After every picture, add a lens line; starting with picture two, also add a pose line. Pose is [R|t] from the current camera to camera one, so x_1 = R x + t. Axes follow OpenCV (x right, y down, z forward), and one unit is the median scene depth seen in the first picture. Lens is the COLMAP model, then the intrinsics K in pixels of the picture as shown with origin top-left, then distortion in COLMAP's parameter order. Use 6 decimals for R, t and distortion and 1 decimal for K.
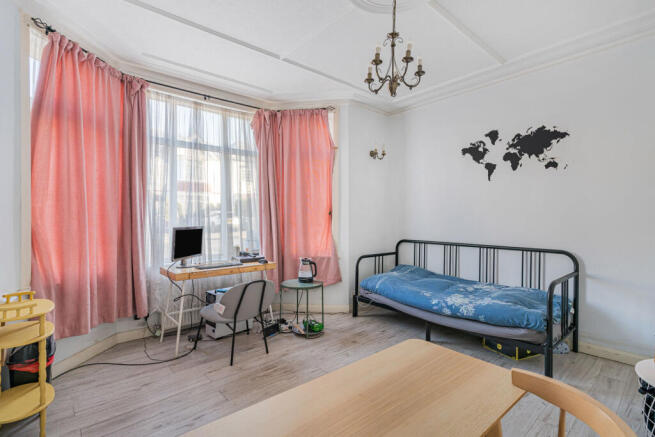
lens RADIAL K [[324.5, 0, 334.1], [0, 324.5, 217.6], [0, 0, 1]] dist [-0.001599, 0.000047]
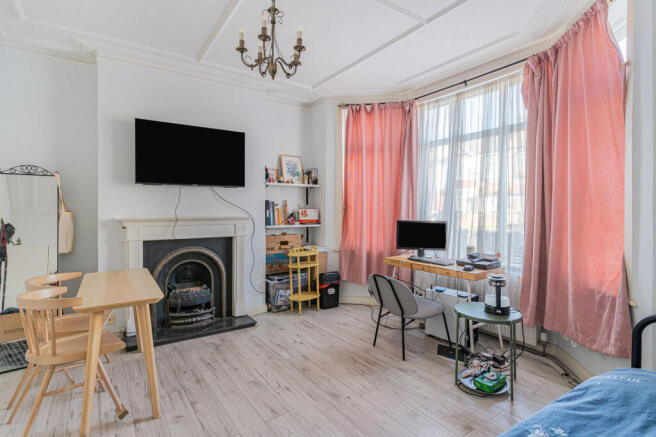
lens RADIAL K [[329.1, 0, 322.8], [0, 329.1, 215.6], [0, 0, 1]] dist [0.003048, 0.000101]
pose [[-0.146094, 0.024676, -0.988963, 0.632840], [-0.001827, 0.999680, 0.025214, -0.015683], [0.989269, 0.005491, -0.146002, 0.765324]]
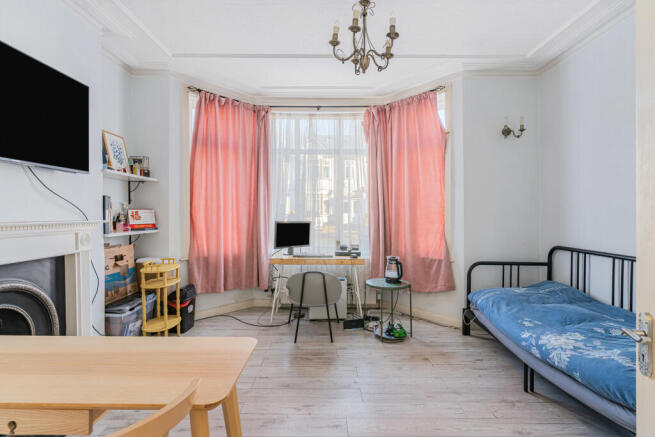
lens RADIAL K [[328.6, 0, 322.3], [0, 328.6, 215.6], [0, 0, 1]] dist [0.003048, 0.000101]
pose [[0.739499, 0.007524, -0.673115, 0.409772], [-0.005418, 0.999972, 0.005226, 0.000881], [0.673136, -0.000218, 0.739519, 0.162187]]
